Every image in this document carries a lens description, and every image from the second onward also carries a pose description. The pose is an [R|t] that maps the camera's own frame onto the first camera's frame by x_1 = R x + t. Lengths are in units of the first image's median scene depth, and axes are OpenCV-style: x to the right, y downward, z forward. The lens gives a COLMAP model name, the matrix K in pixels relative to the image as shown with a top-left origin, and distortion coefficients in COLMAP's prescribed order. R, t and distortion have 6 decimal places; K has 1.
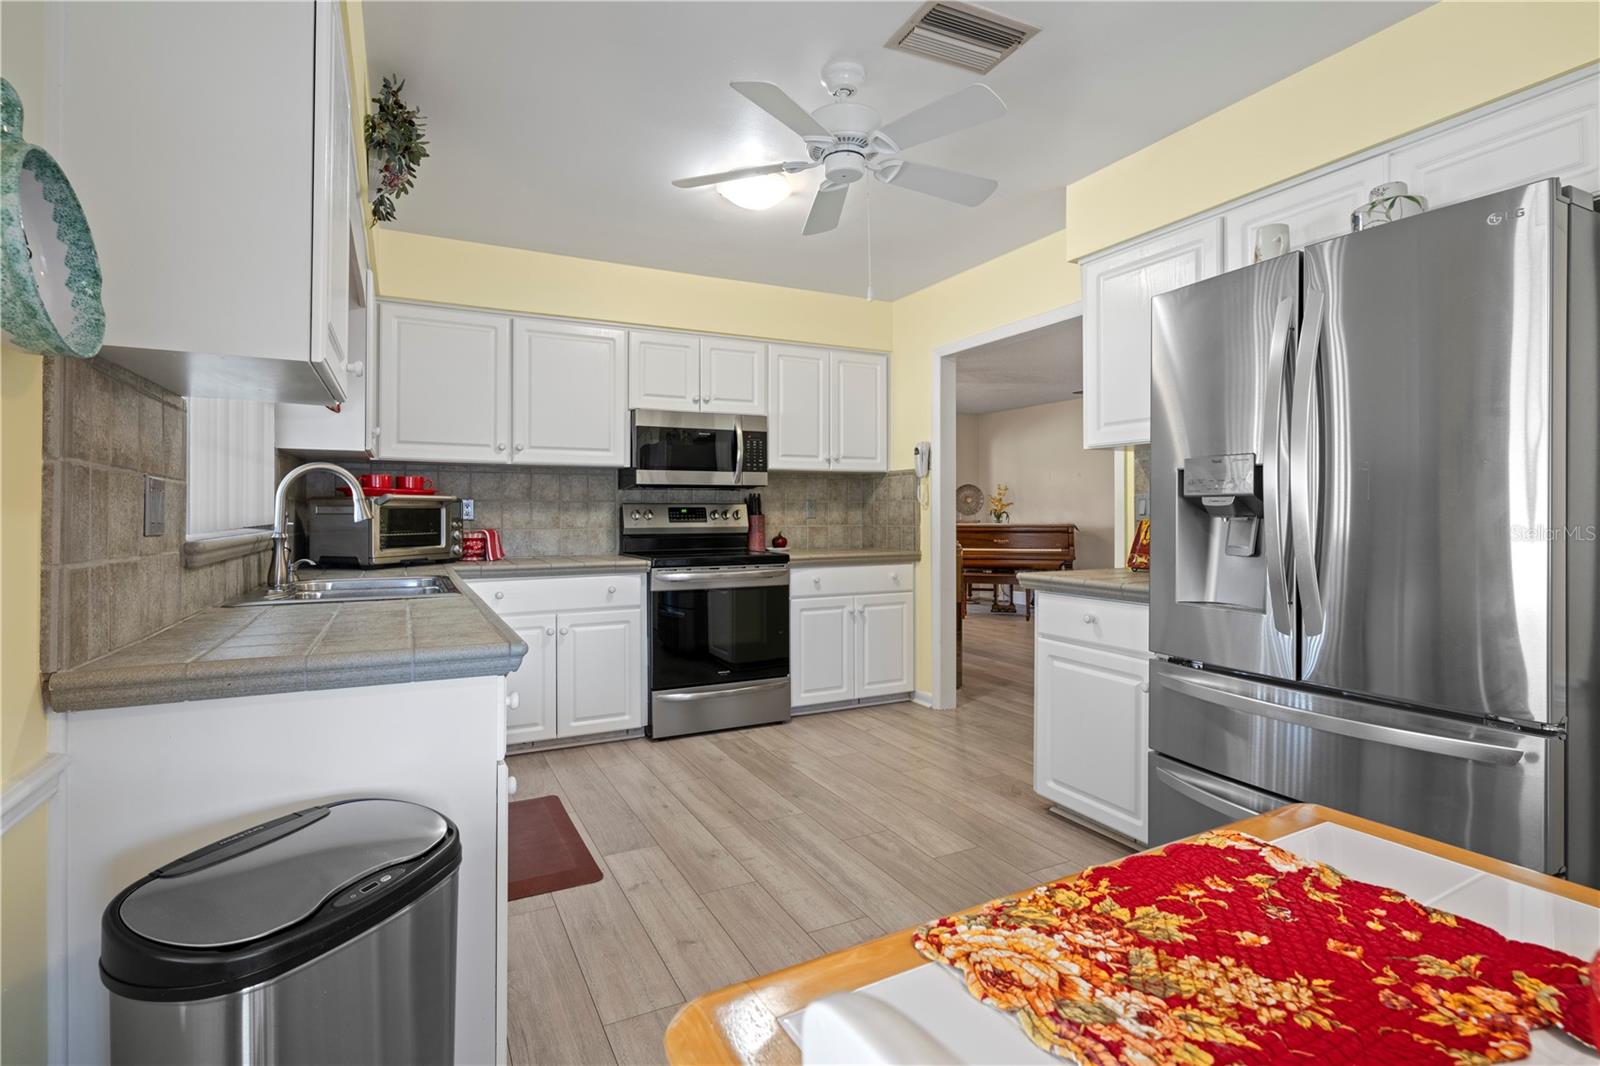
lens RADIAL K [[774.4, 0, 796.2], [0, 774.4, 513.2], [0, 0, 1]] dist [-0.000213, 0.001144]
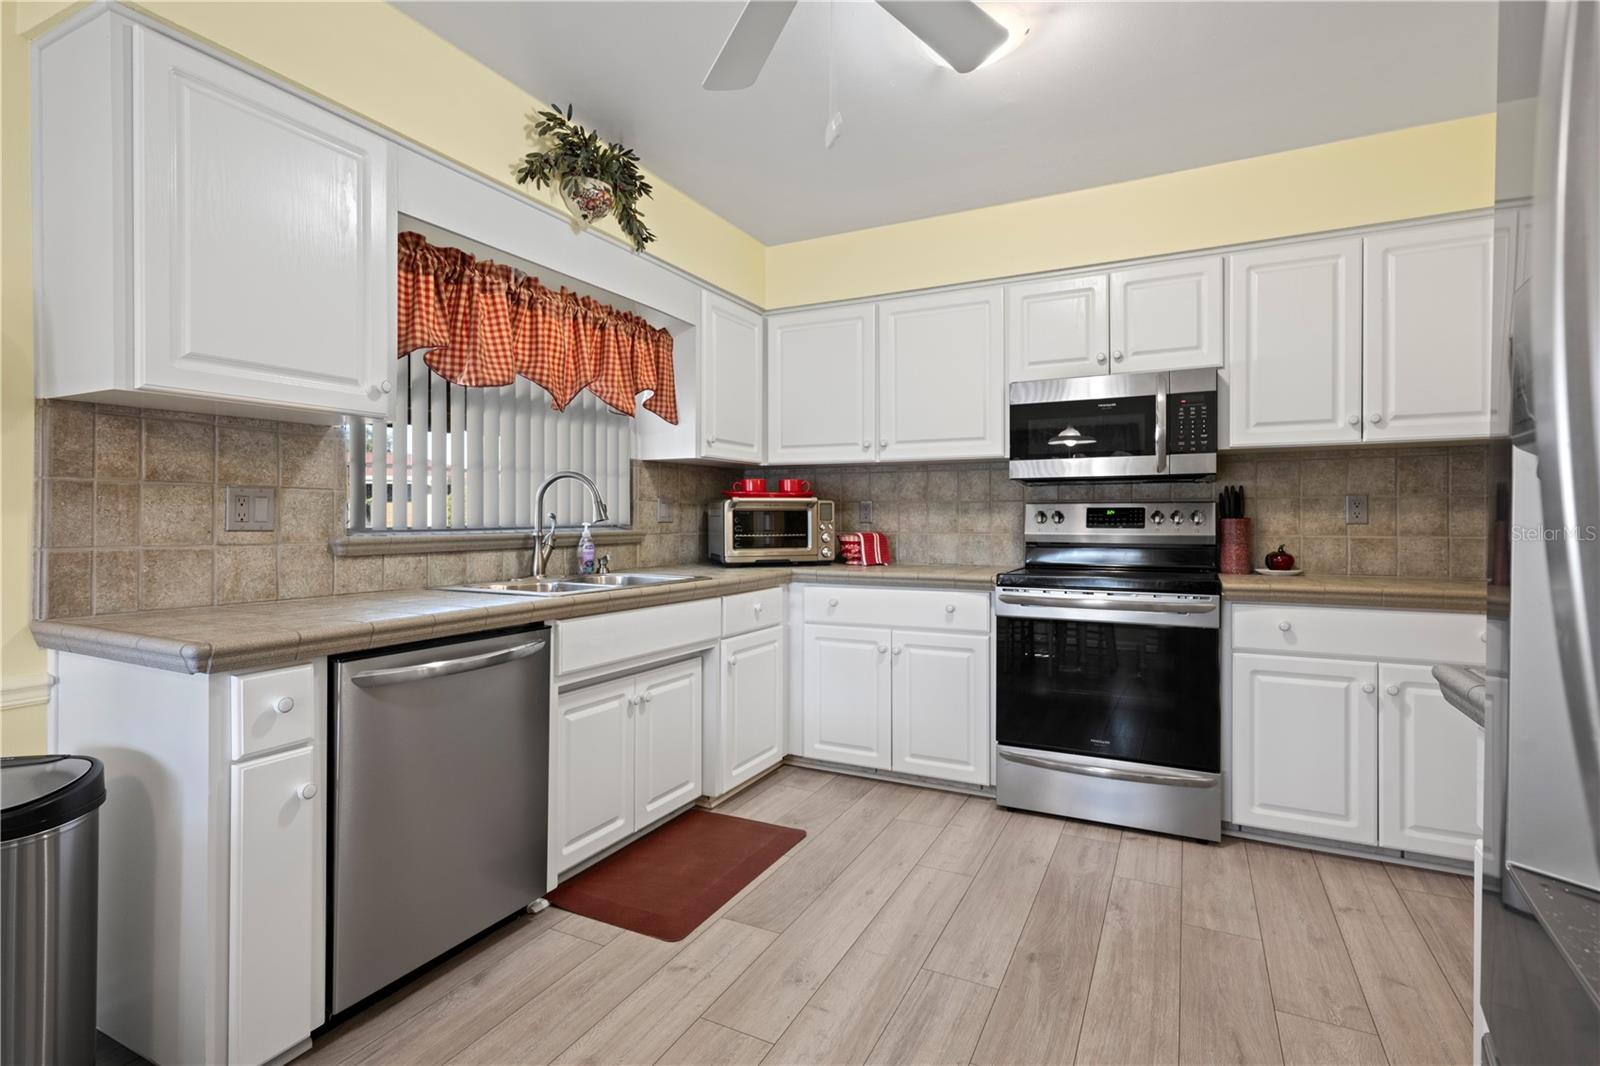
lens RADIAL K [[771.3, 0, 797.6], [0, 771.3, 527.5], [0, 0, 1]] dist [0.000571, 0.000669]
pose [[0.585511, 0.012937, -0.810561, 0.320843], [-0.000899, 0.999882, 0.015309, 0.000331], [0.810664, -0.008235, 0.585454, 0.381408]]
